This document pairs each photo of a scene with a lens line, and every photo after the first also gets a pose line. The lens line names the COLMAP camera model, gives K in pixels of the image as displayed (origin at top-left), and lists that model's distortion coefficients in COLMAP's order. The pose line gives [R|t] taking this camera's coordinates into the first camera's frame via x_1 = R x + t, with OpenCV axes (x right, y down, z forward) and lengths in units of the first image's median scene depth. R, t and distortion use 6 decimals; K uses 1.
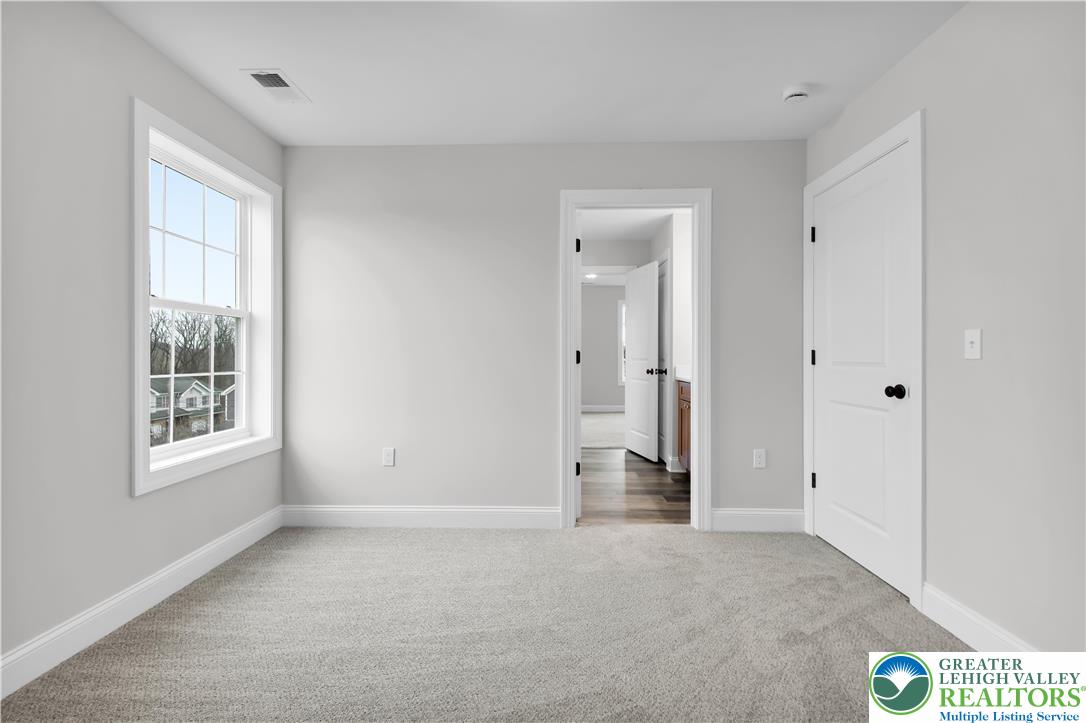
lens RADIAL K [[465.5, 0, 542.7], [0, 465.5, 357.3], [0, 0, 1]] dist [-0.012880, -0.000711]
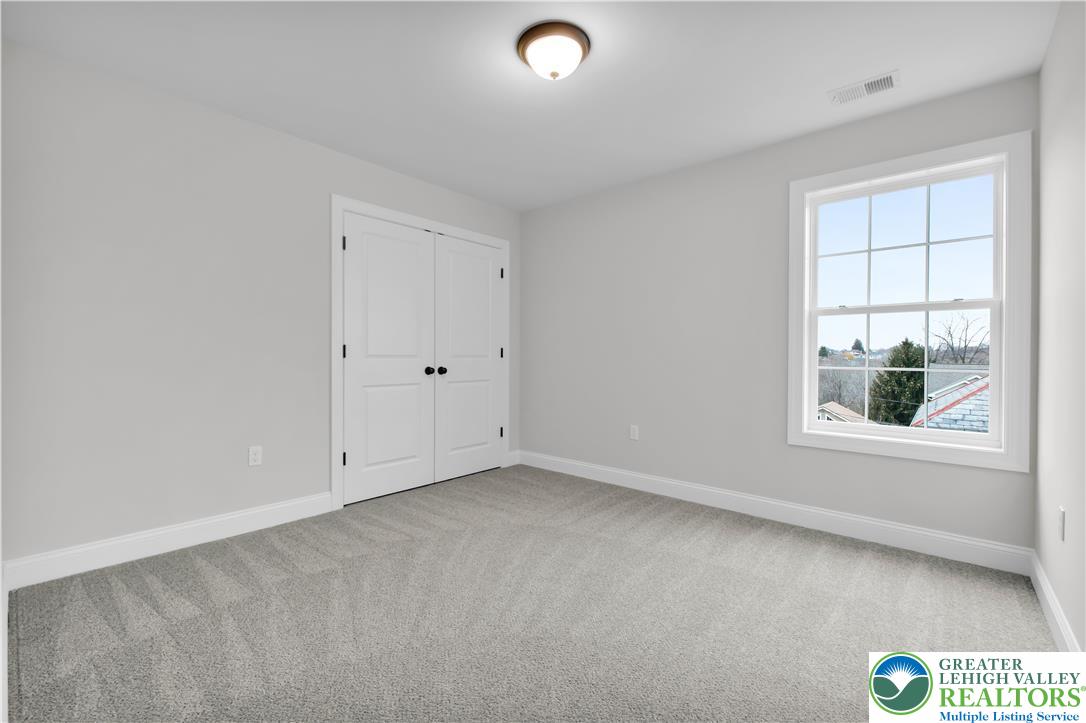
lens RADIAL K [[465.5, 0, 542.7], [0, 465.5, 357.3], [0, 0, 1]] dist [-0.012880, -0.000711]
pose [[-0.635242, 0.006058, -0.772289, 0.563138], [-0.000922, 0.999963, 0.008602, 0.000584], [0.772313, 0.006176, -0.635213, 0.924282]]
